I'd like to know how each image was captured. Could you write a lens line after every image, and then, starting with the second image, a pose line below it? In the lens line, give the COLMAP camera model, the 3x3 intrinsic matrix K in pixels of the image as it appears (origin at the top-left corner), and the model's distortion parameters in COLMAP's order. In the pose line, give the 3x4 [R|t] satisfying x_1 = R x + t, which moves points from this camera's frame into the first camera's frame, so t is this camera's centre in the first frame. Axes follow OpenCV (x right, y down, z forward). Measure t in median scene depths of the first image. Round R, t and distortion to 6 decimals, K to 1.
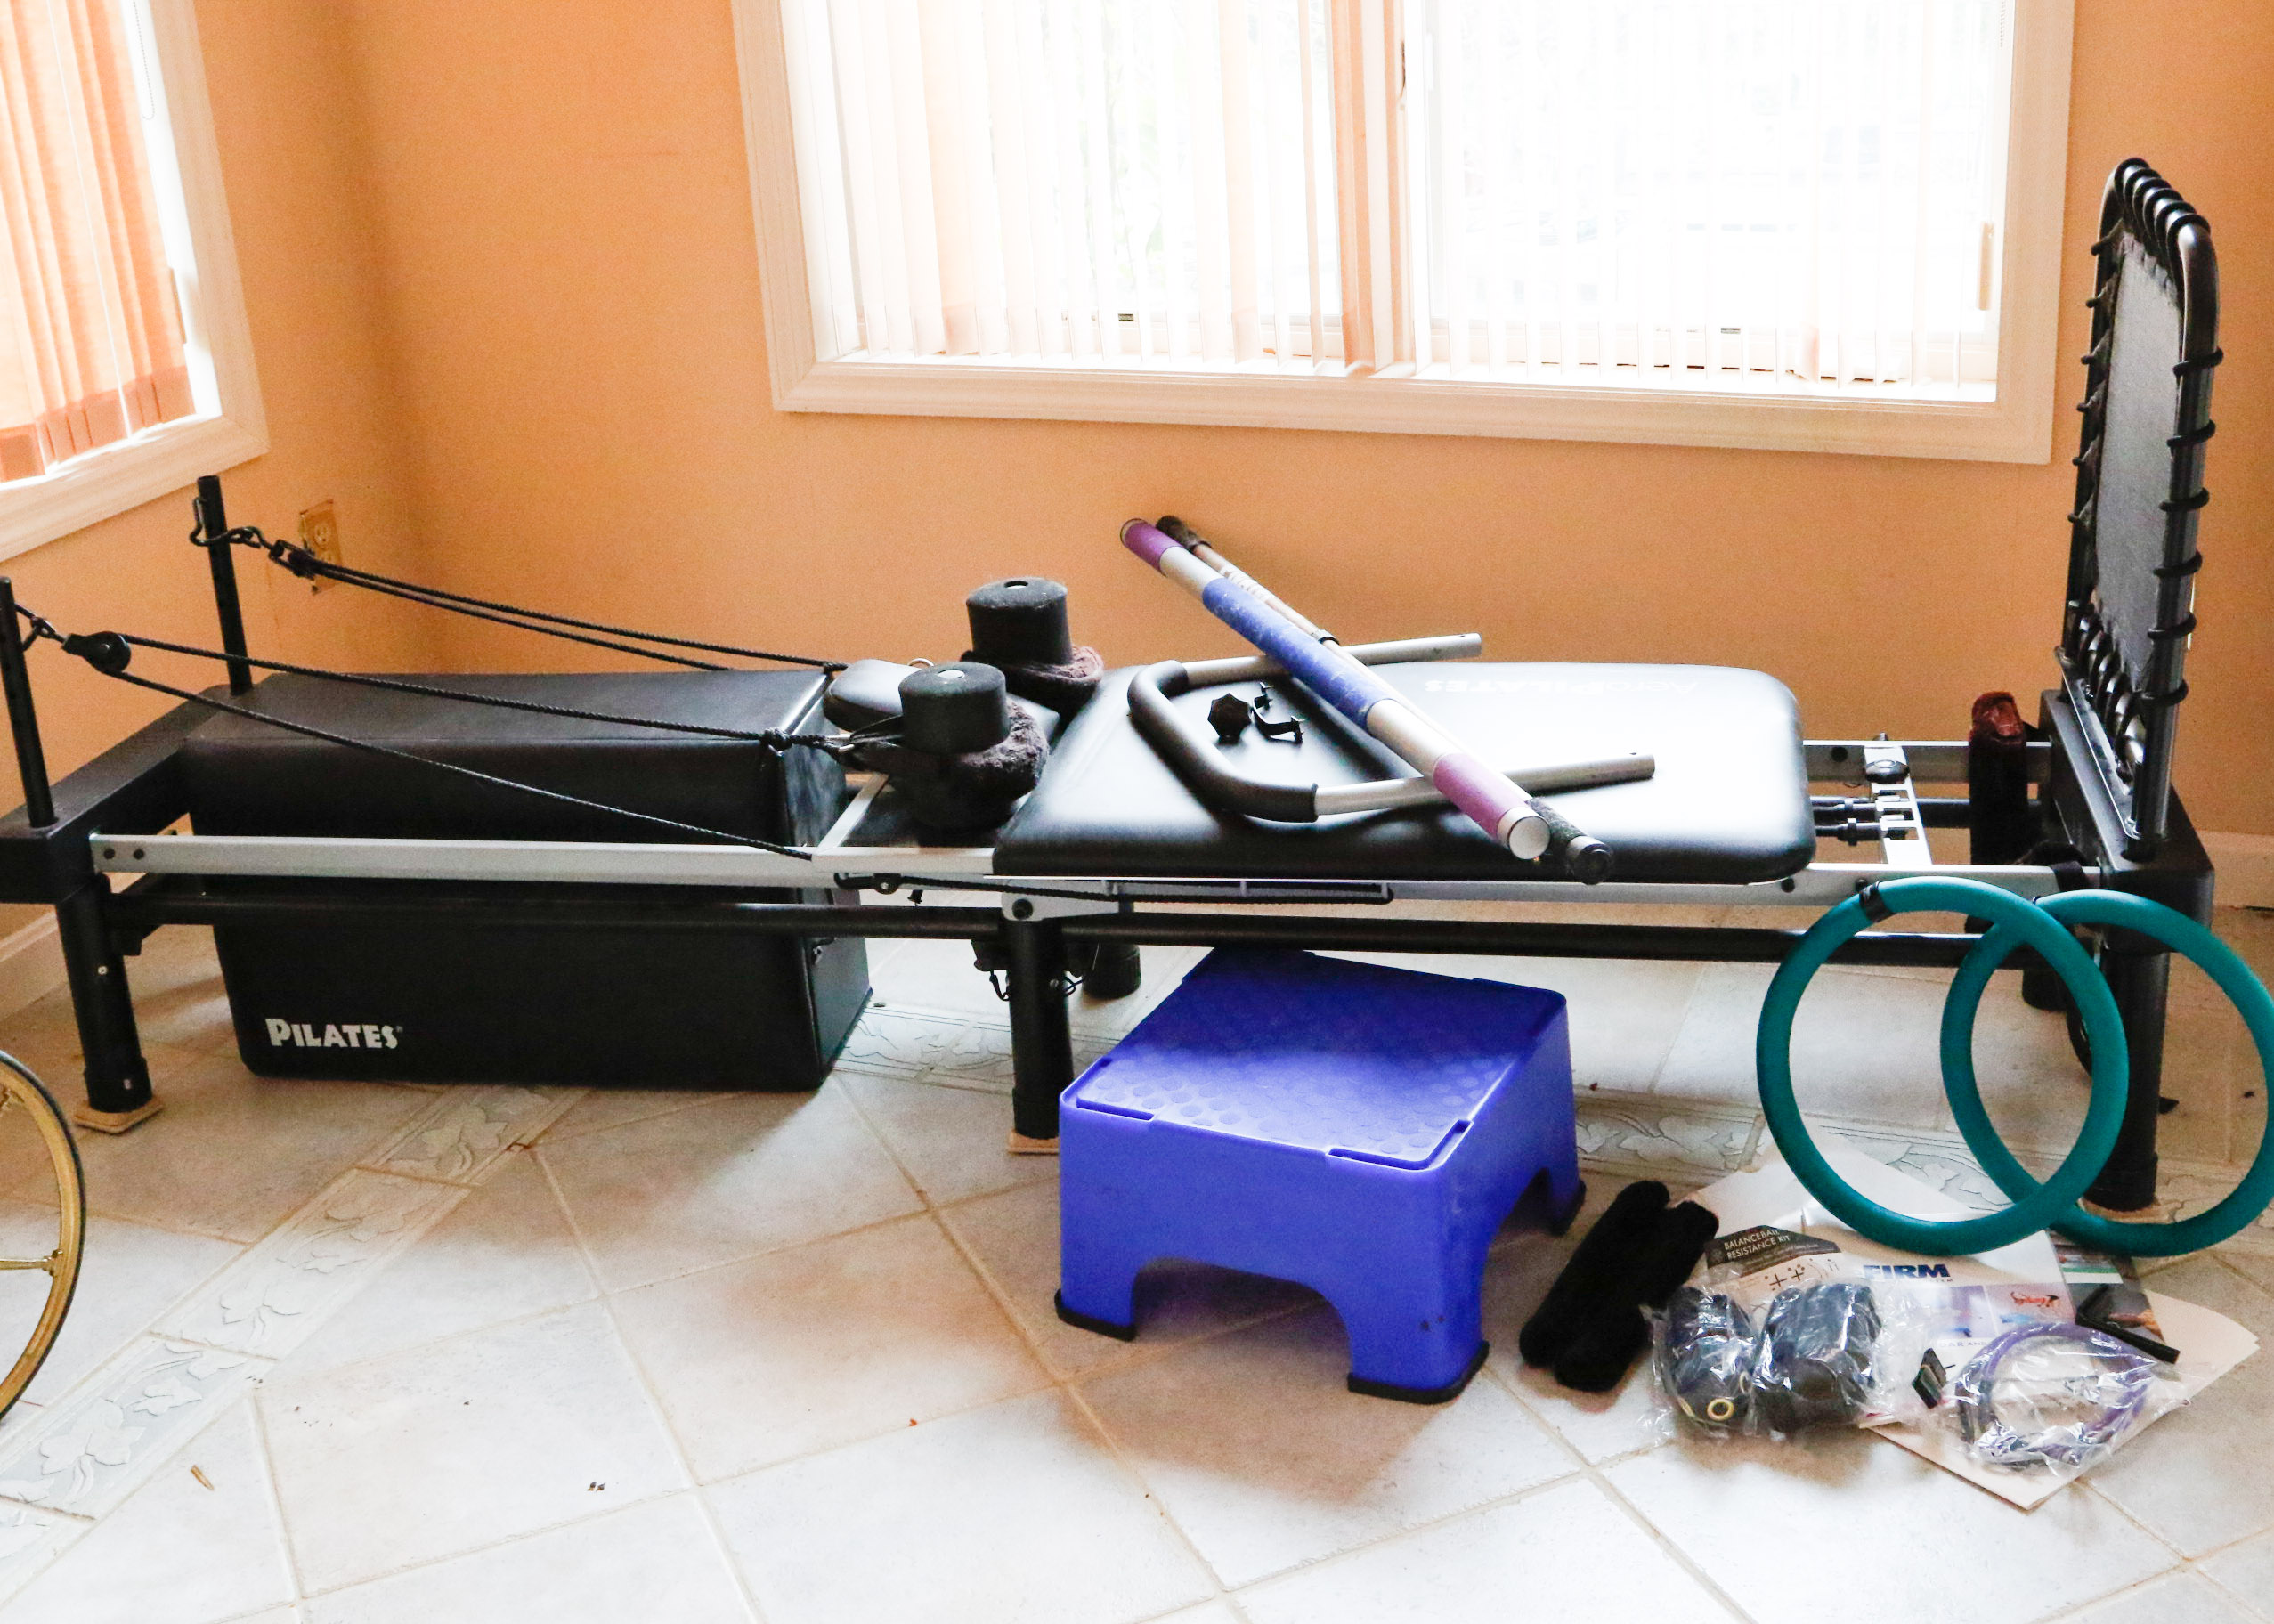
lens RADIAL K [[2709.4, 0, 1125.7], [0, 2709.4, 796.8], [0, 0, 1]] dist [-0.107993, 0.000000]
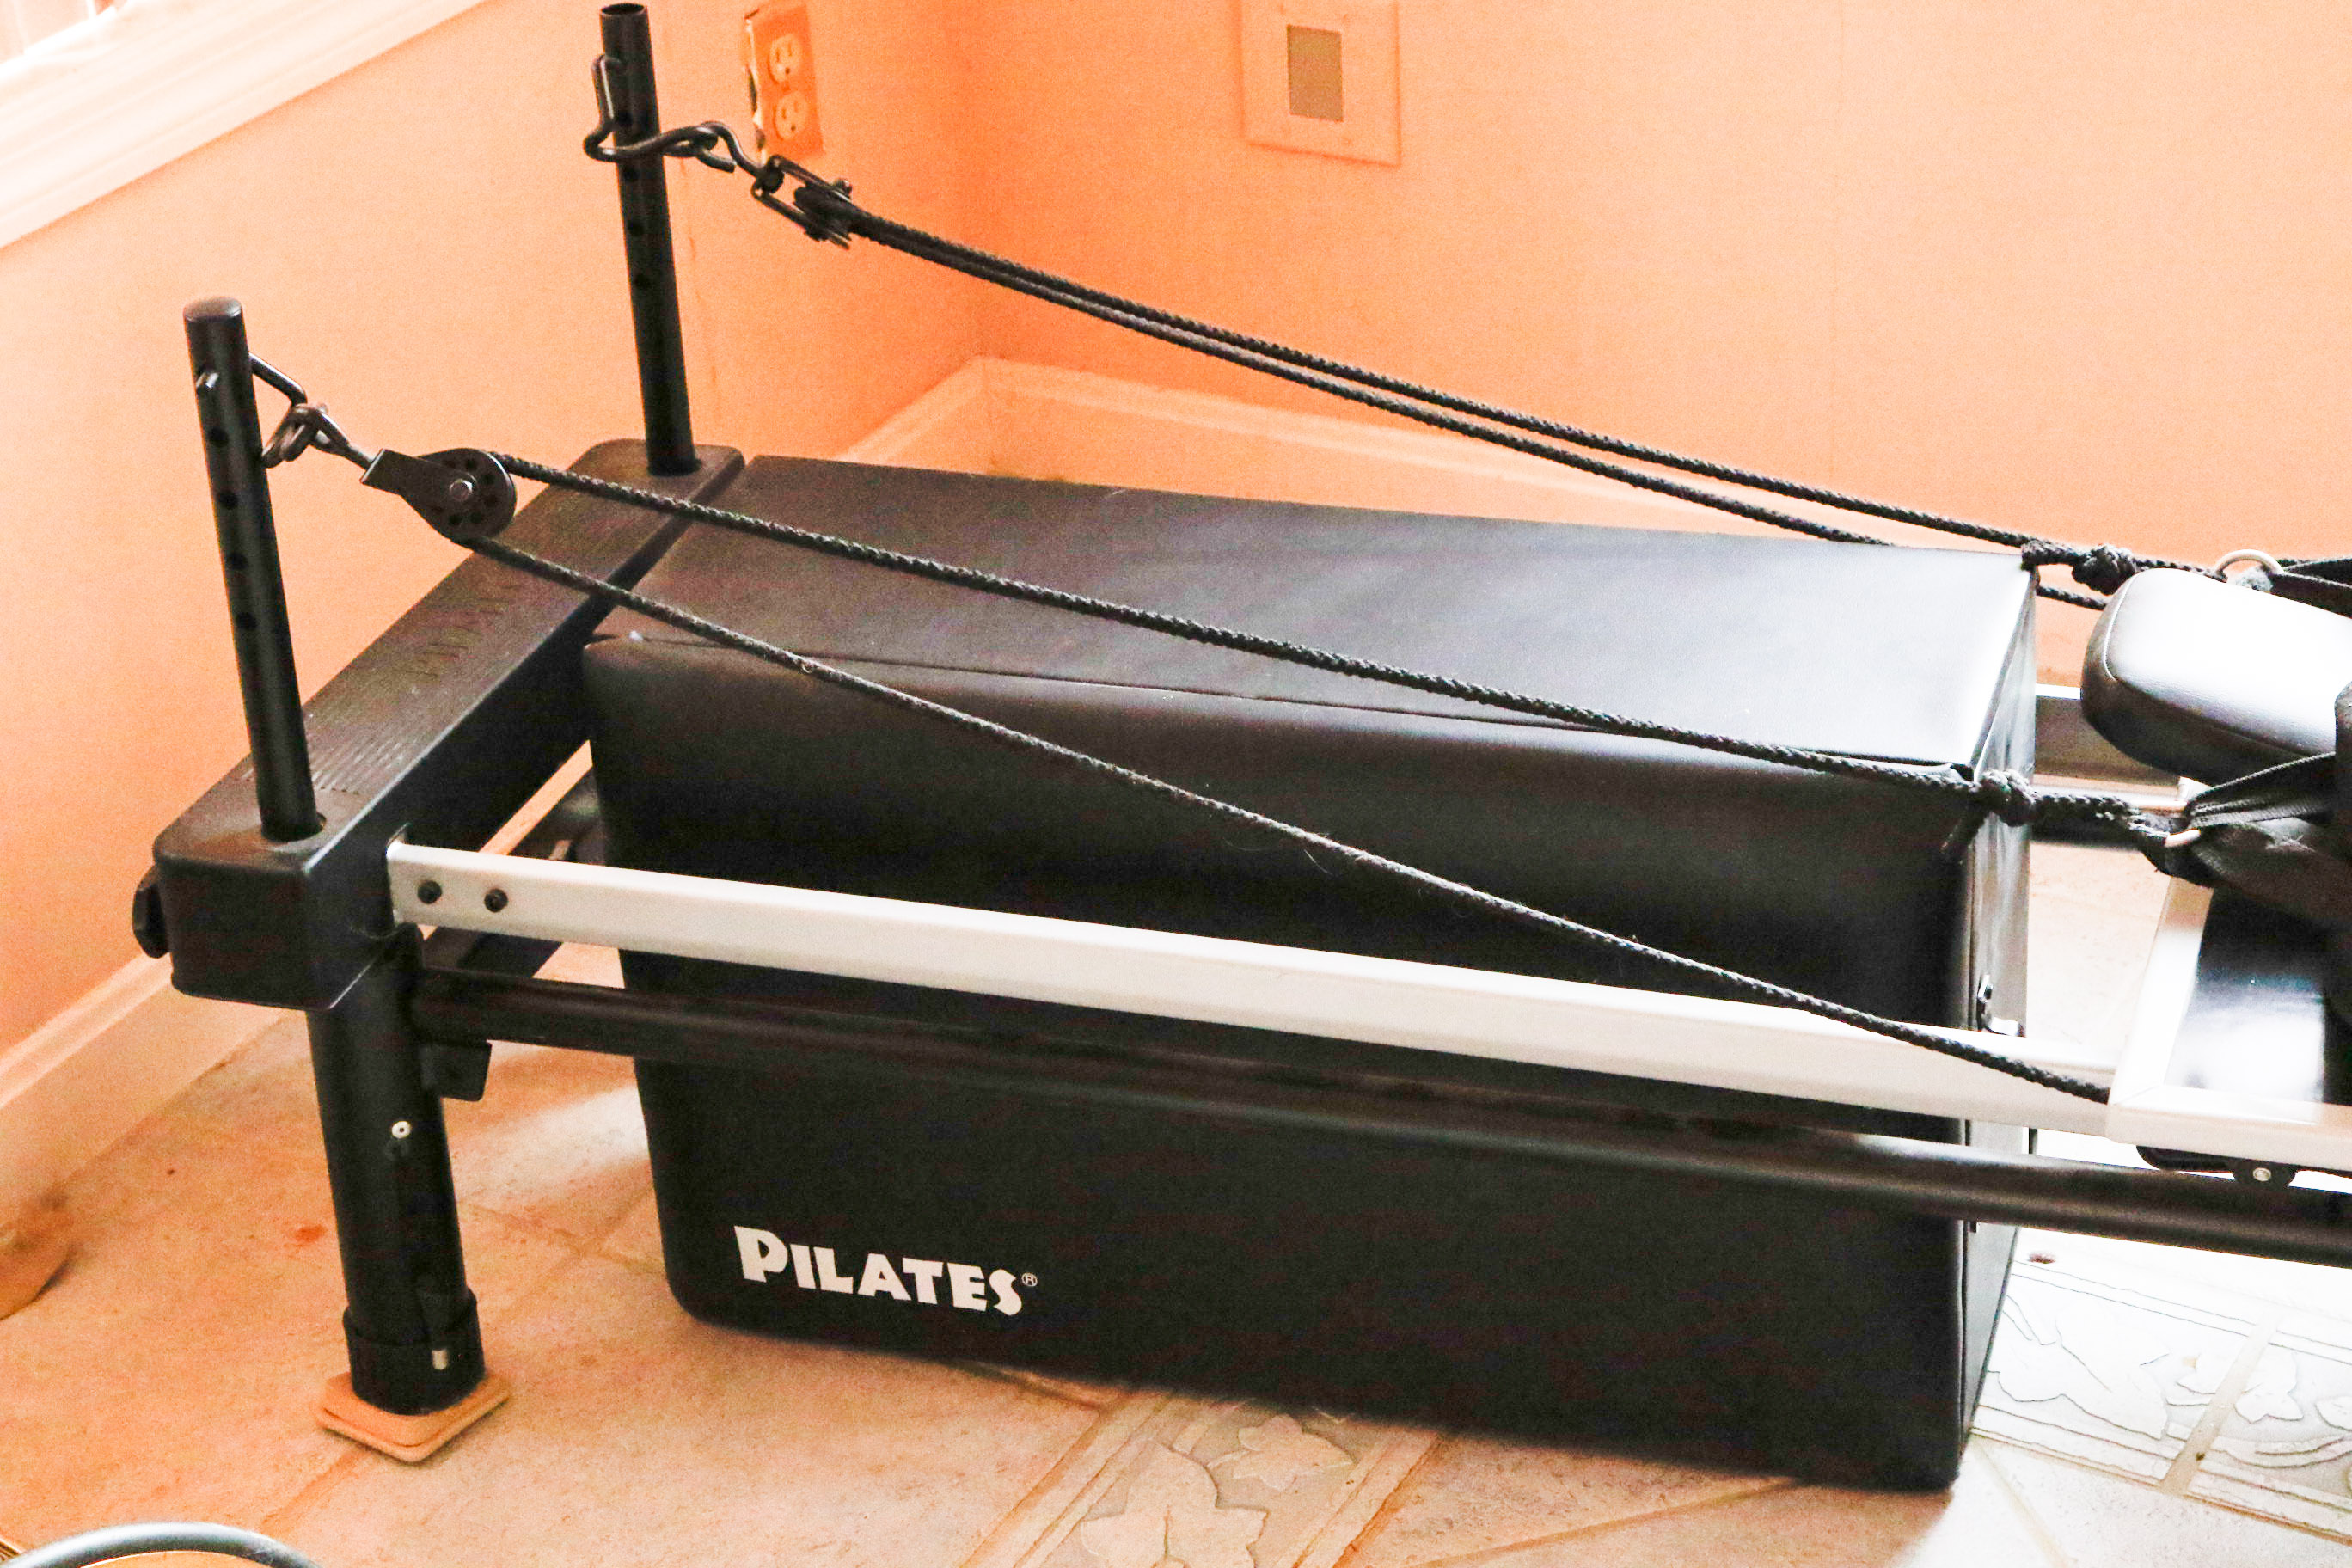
lens RADIAL K [[4456.9, 0, 1180.0], [0, 4456.9, 789.1], [0, 0, 1]] dist [0.044276, 0.000000]
pose [[0.990751, 0.066616, -0.118213, -0.162942], [-0.050377, 0.989509, 0.135401, -0.104100], [0.125992, -0.128193, 0.983714, 0.264983]]
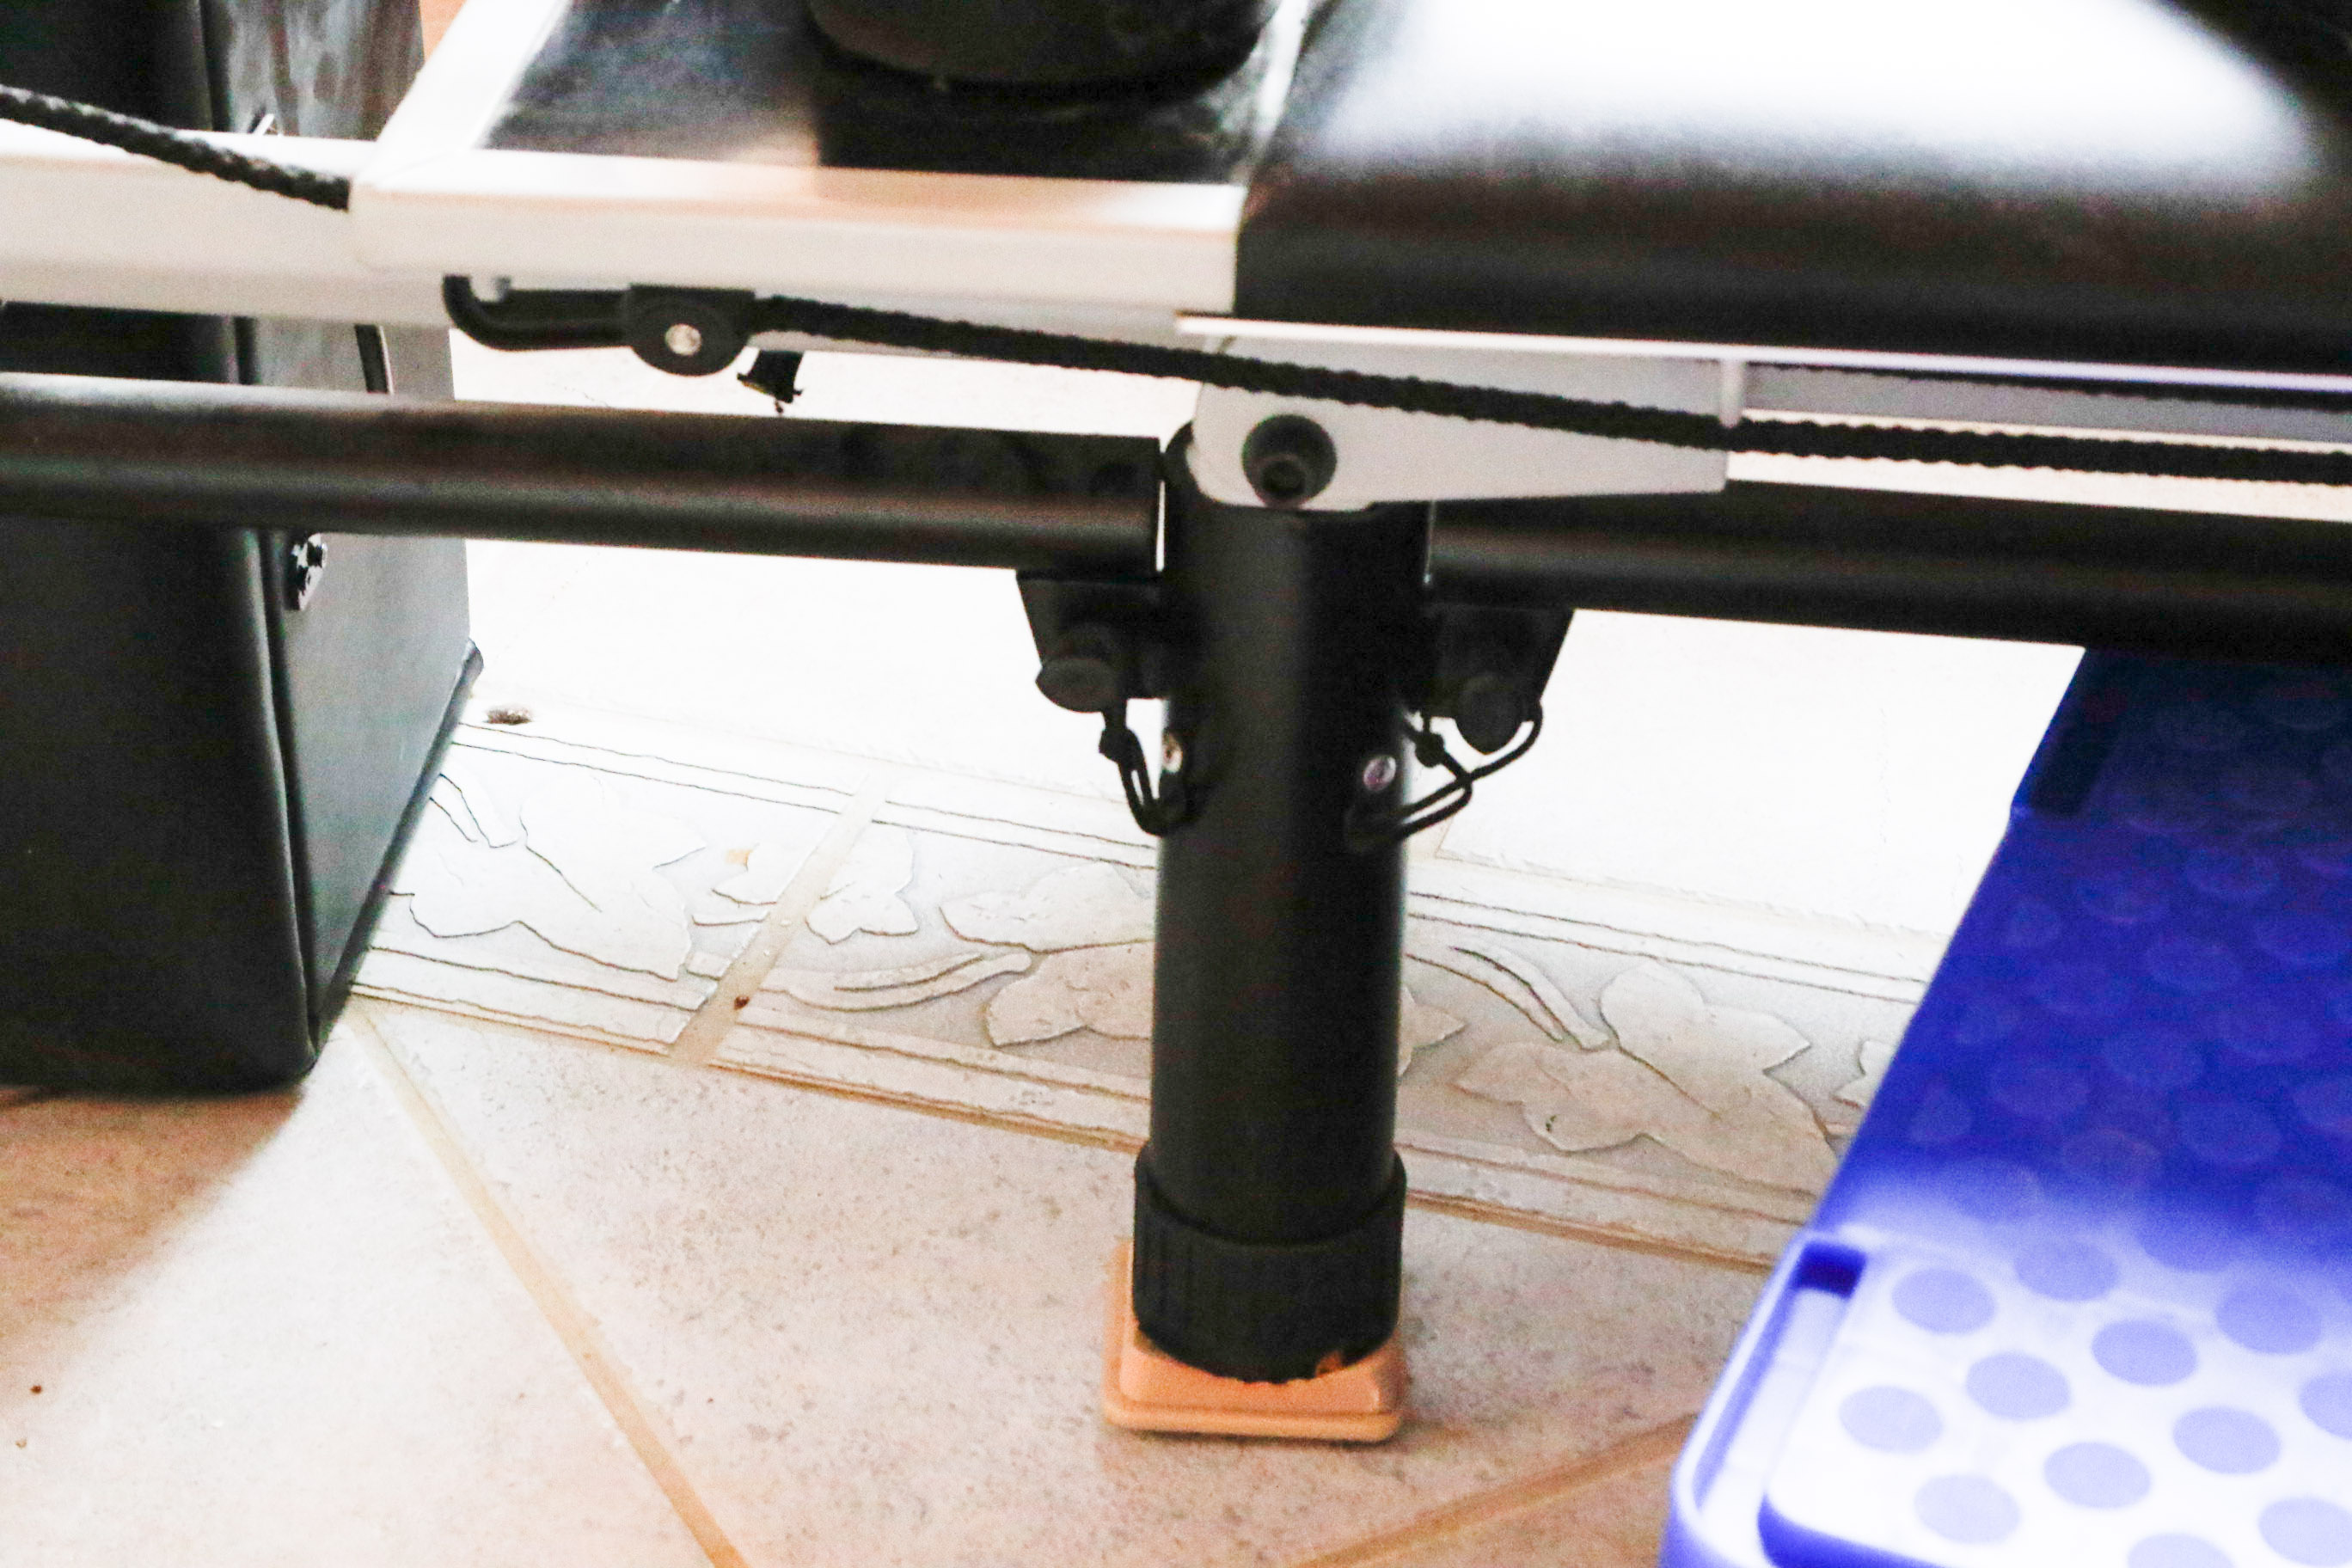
lens RADIAL K [[4742.2, 0, 1181.0], [0, 4742.2, 783.4], [0, 0, 1]] dist [0.110384, 0.000000]
pose [[0.993338, 0.020798, 0.113343, -0.083635], [-0.038816, 0.986489, 0.159164, 0.005229], [-0.108502, -0.162503, 0.980724, 0.560653]]
